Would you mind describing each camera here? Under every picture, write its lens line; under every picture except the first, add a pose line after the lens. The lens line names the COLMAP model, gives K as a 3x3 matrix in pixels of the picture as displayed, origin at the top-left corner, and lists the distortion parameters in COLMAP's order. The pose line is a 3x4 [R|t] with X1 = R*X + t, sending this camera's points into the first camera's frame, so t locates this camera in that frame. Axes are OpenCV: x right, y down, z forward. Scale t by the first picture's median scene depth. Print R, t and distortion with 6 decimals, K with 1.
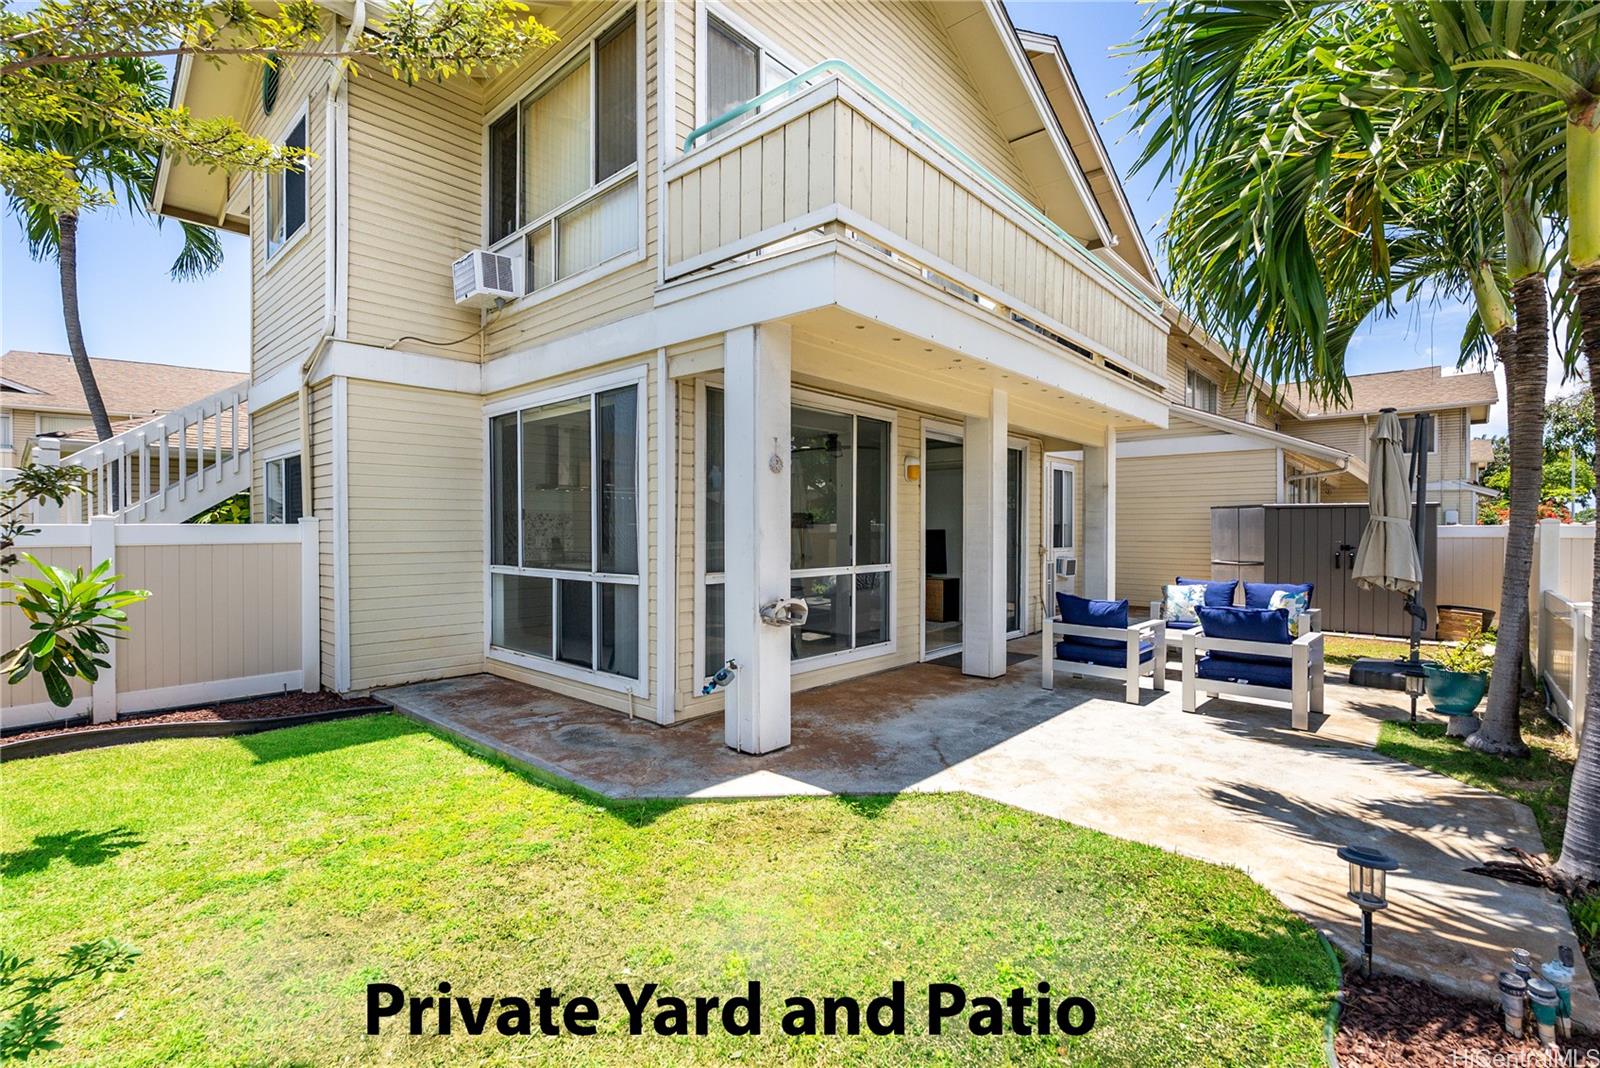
lens RADIAL K [[710.2, 0, 804.7], [0, 710.2, 539.8], [0, 0, 1]] dist [-0.001135, 0.000419]
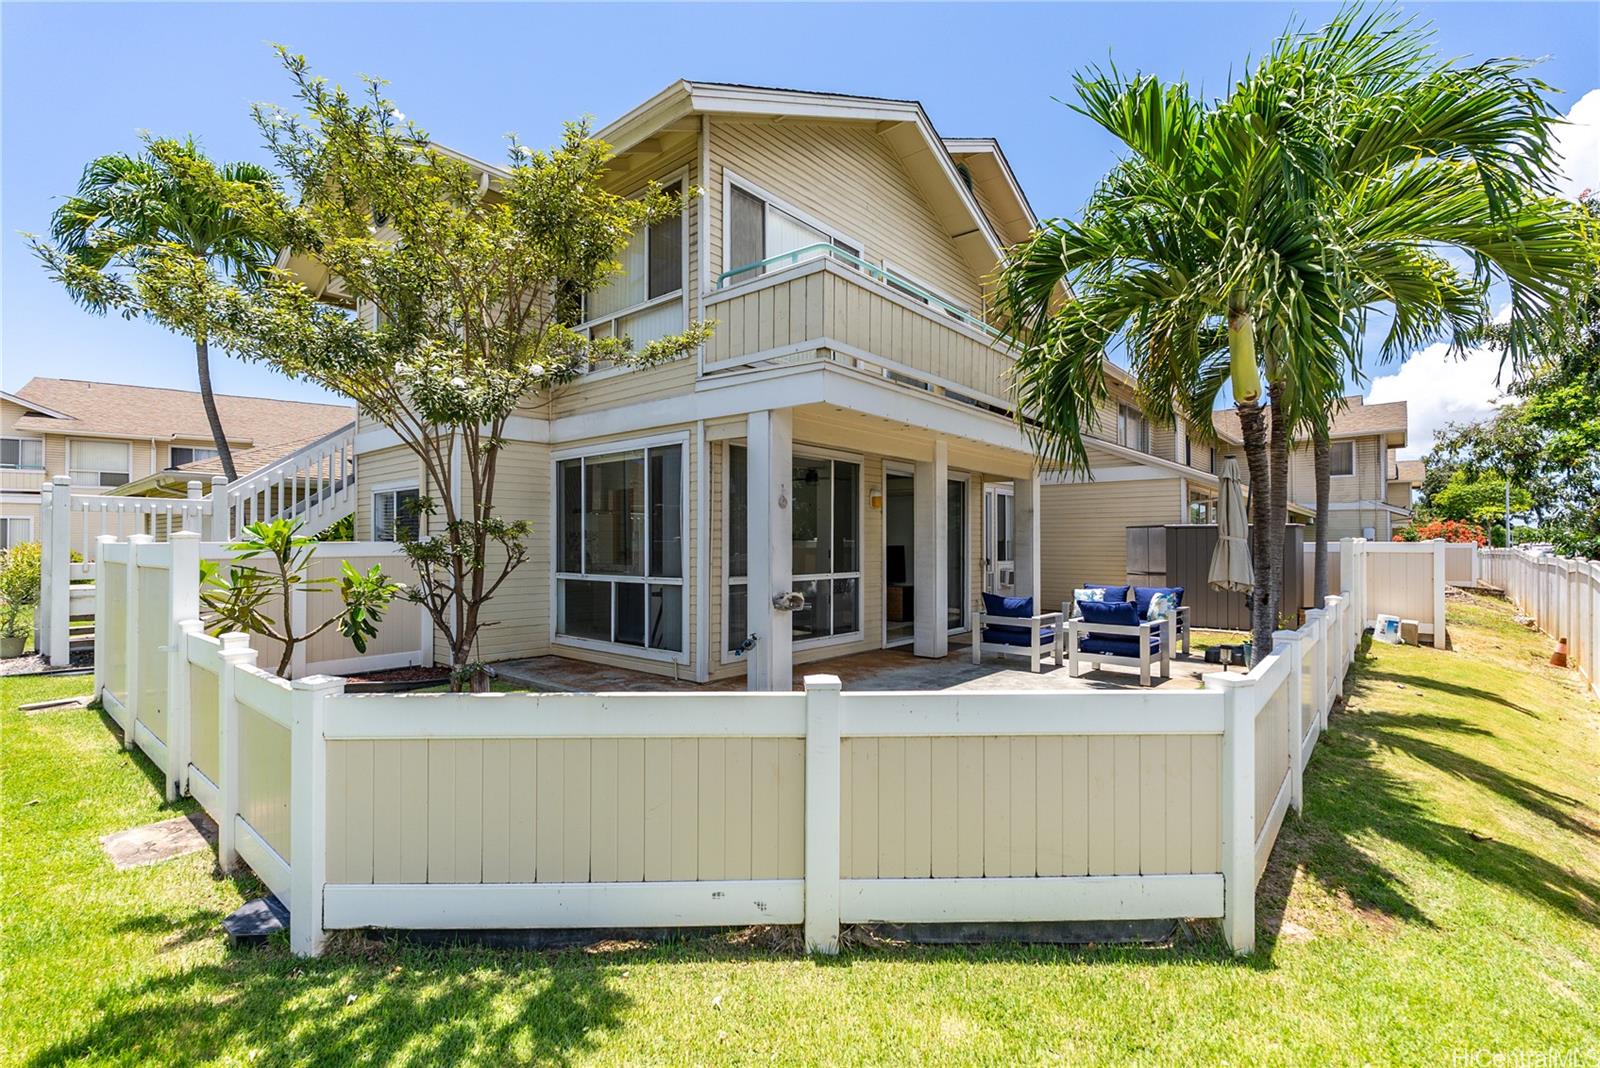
lens RADIAL K [[709.8, 0, 786.8], [0, 709.8, 539.1], [0, 0, 1]] dist [-0.001564, -0.000104]
pose [[0.999808, 0.000244, 0.019602, -0.045064], [0.000202, 0.999741, -0.022772, 0.003553], [-0.019602, 0.022771, 0.999549, -0.358233]]
